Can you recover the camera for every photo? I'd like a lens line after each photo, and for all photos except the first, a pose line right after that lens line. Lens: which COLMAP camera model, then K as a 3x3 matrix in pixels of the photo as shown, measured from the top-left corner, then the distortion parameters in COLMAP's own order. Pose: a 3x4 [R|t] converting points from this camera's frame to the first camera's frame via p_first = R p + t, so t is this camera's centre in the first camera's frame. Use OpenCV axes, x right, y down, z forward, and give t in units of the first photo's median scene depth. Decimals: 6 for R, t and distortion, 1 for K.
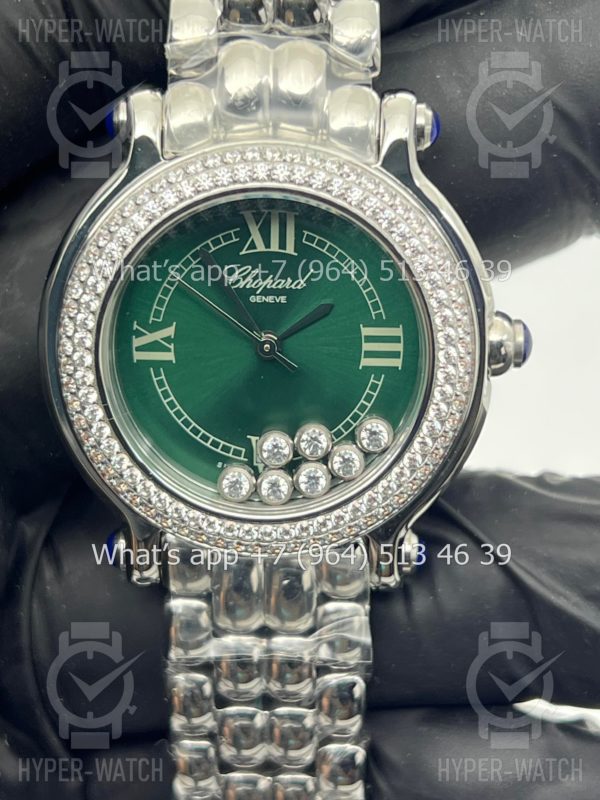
lens RADIAL K [[1816.6, 0, 300.0], [0, 1816.6, 400.0], [0, 0, 1]] dist [0.000732, -0.131103]
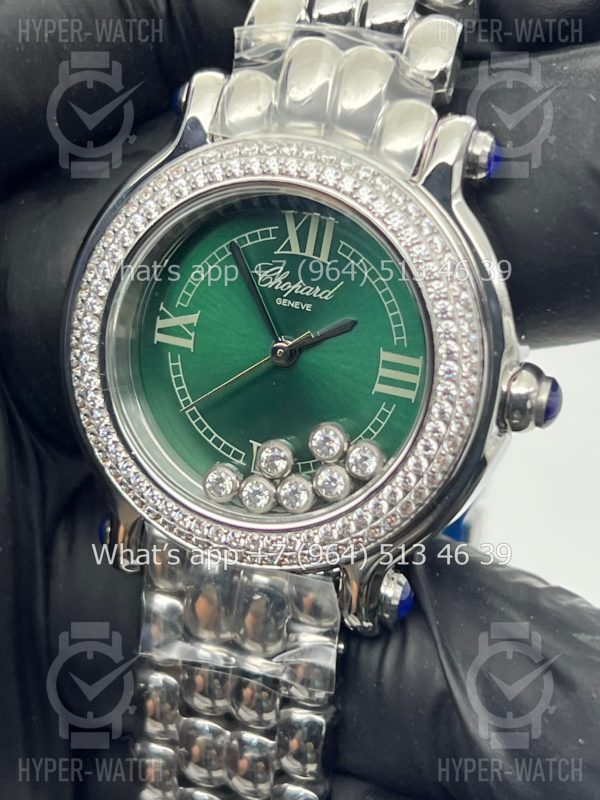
lens RADIAL K [[1816.6, 0, 300.0], [0, 1816.6, 400.0], [0, 0, 1]] dist [0.000732, -0.131103]
pose [[0.954835, 0.193993, -0.225071, 0.216955], [-0.207140, 0.977644, -0.036115, 0.029144], [0.213034, 0.081105, 0.973673, 0.062595]]
